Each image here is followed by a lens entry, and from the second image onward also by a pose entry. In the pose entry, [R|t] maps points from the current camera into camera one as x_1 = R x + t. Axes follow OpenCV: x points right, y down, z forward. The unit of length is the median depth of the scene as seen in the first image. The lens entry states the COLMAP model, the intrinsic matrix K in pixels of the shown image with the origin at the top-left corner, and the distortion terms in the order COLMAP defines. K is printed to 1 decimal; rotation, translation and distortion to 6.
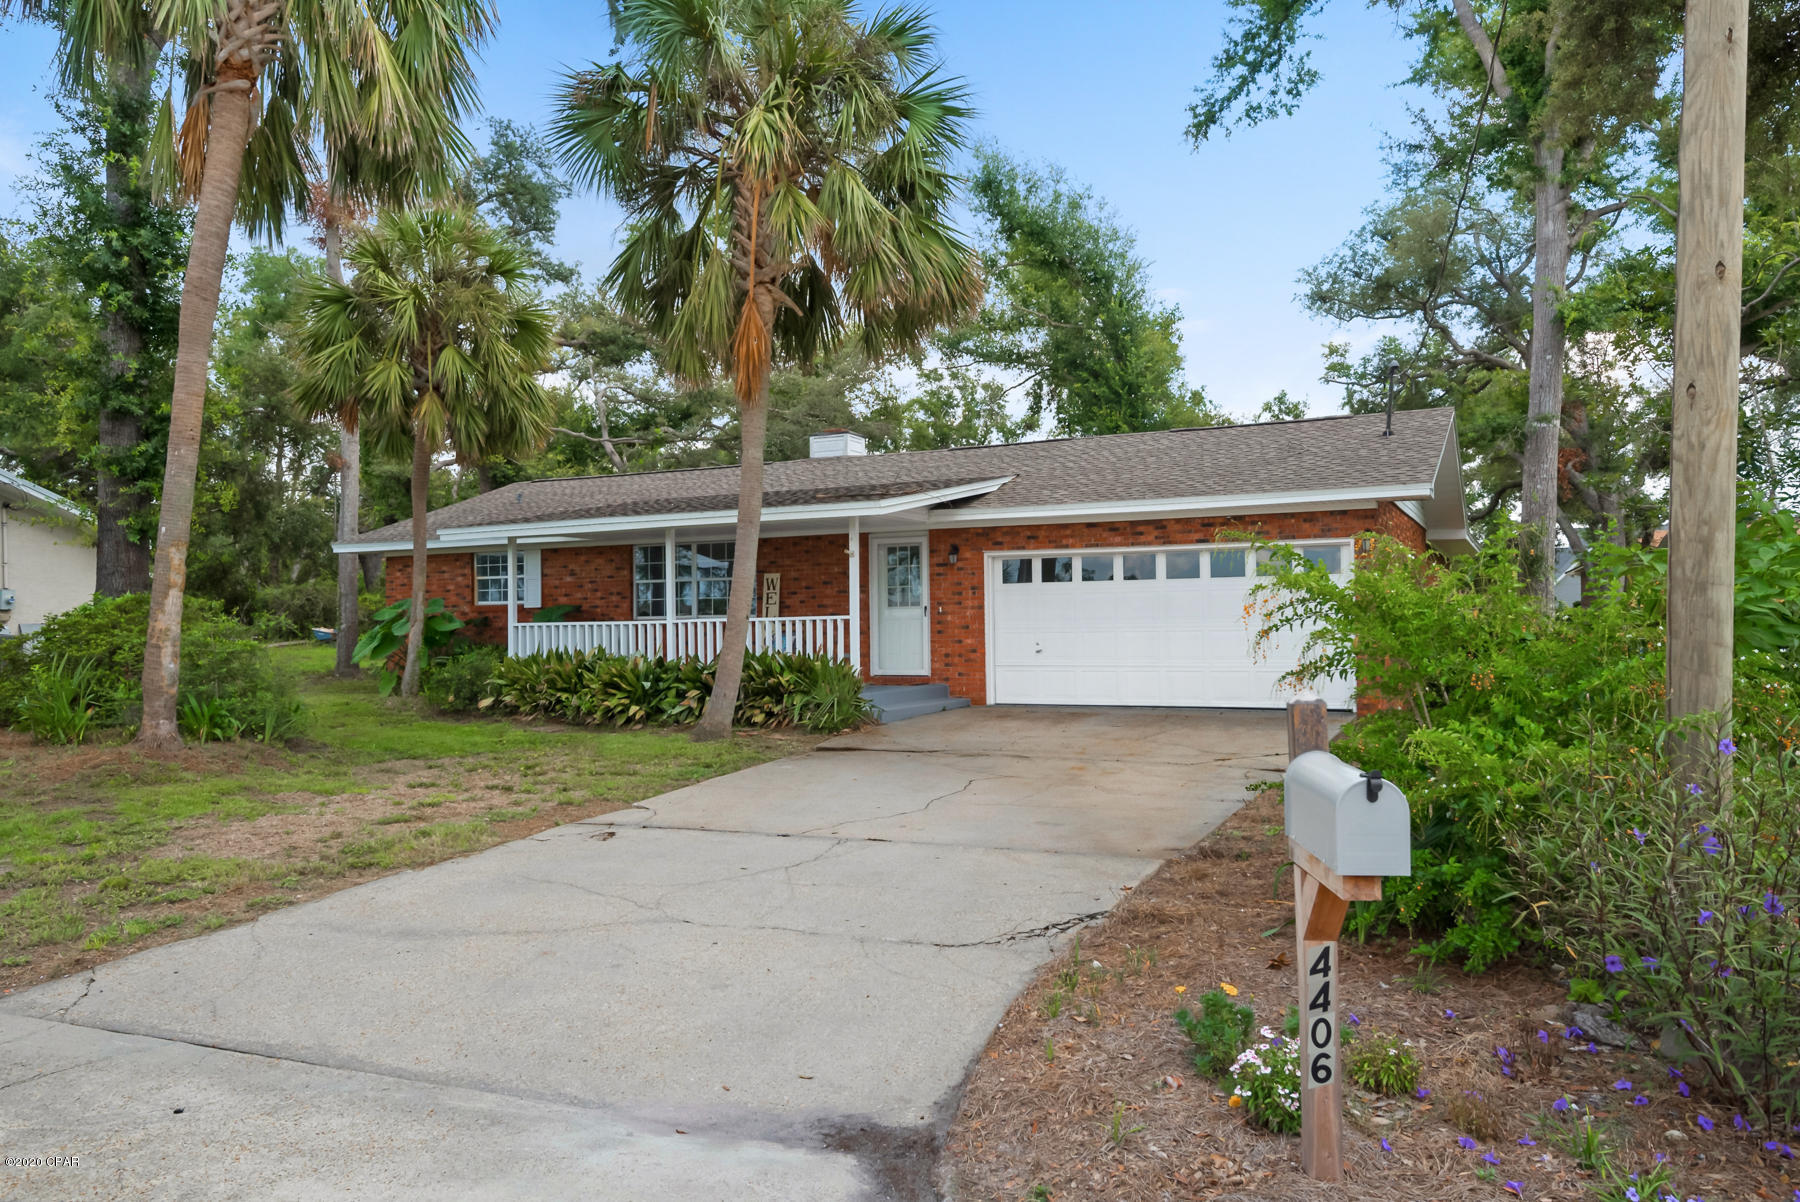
lens RADIAL K [[1324.5, 0, 899.6], [0, 1324.5, 600.3], [0, 0, 1]] dist [0.002180, 0.003784]
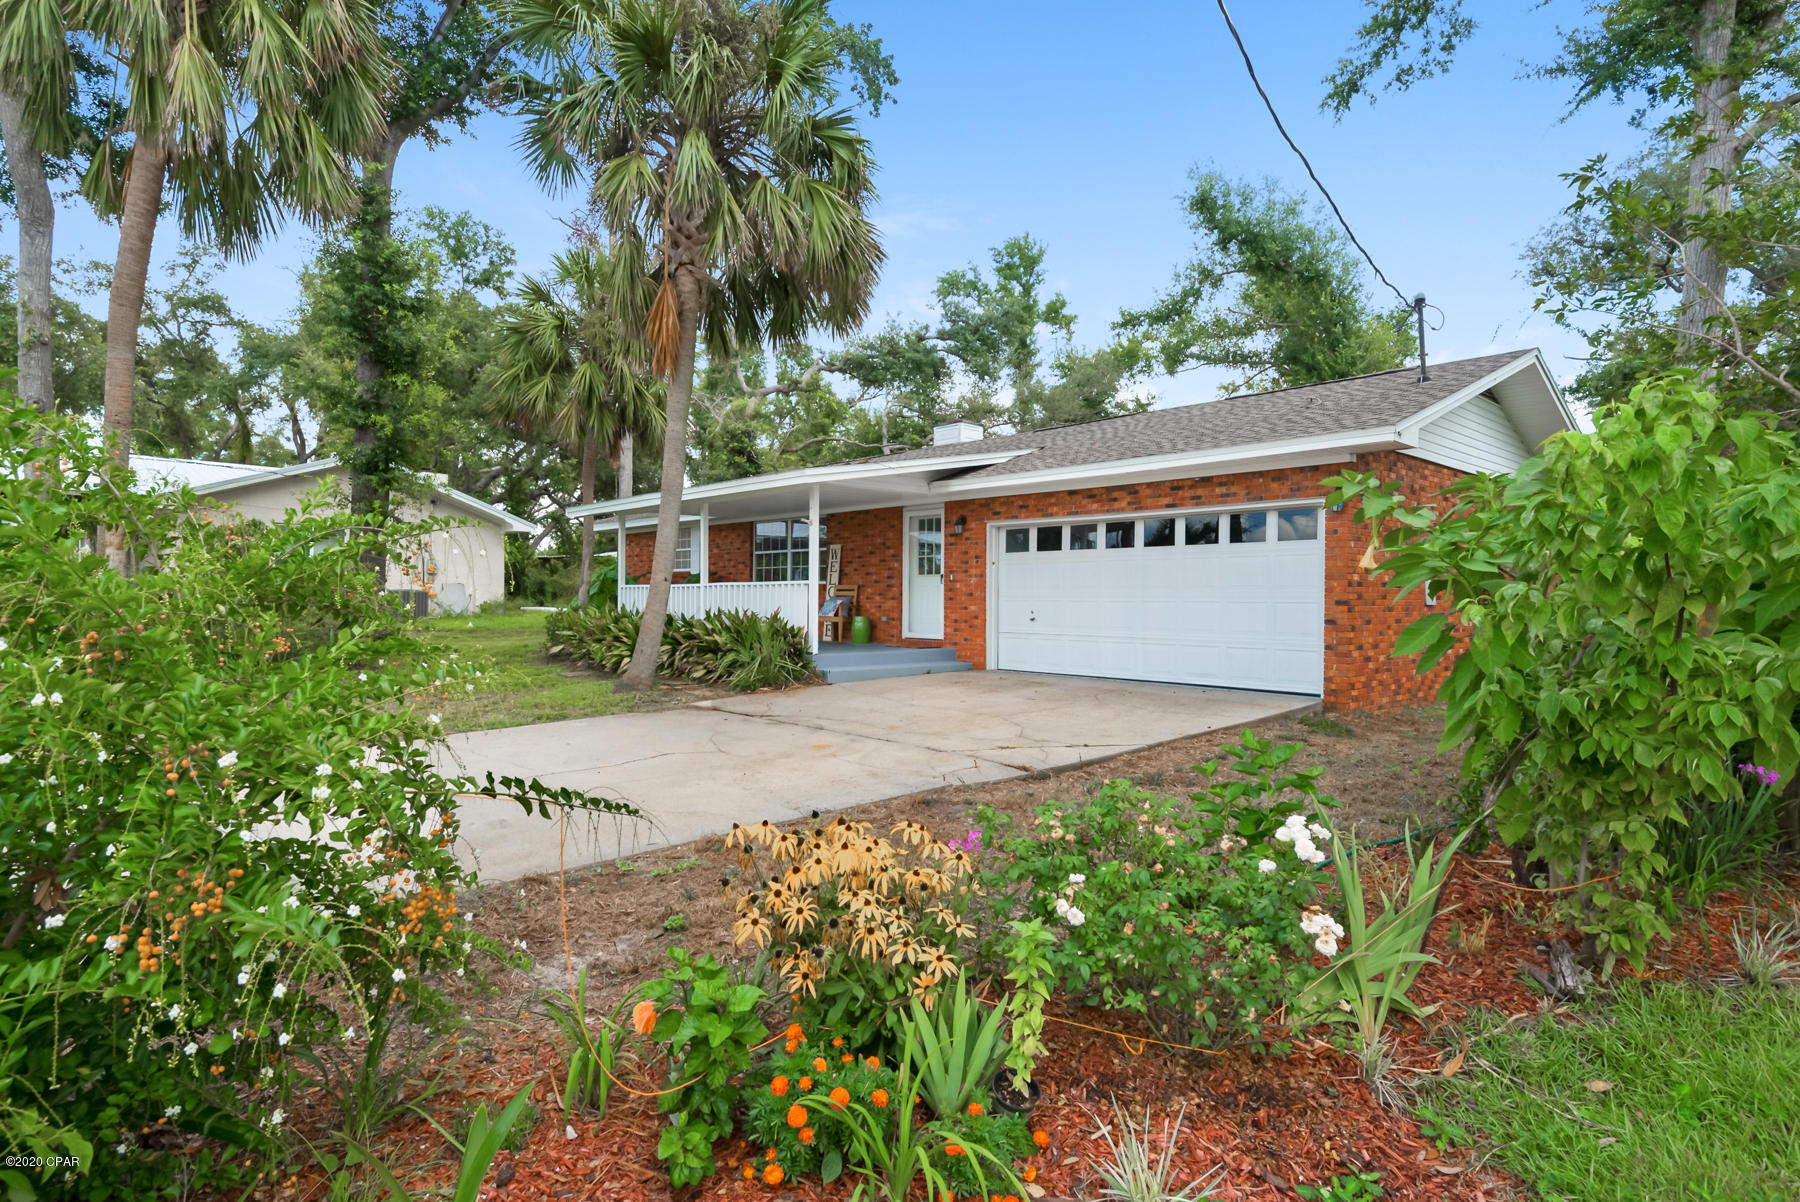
lens RADIAL K [[983.9, 0, 899.3], [0, 983.9, 608.7], [0, 0, 1]] dist [-0.002829, -0.001194]
pose [[0.929644, 0.019740, -0.367929, 0.234318], [-0.008223, 0.999427, 0.032843, 0.005420], [0.368366, -0.027506, 0.929274, 0.213572]]
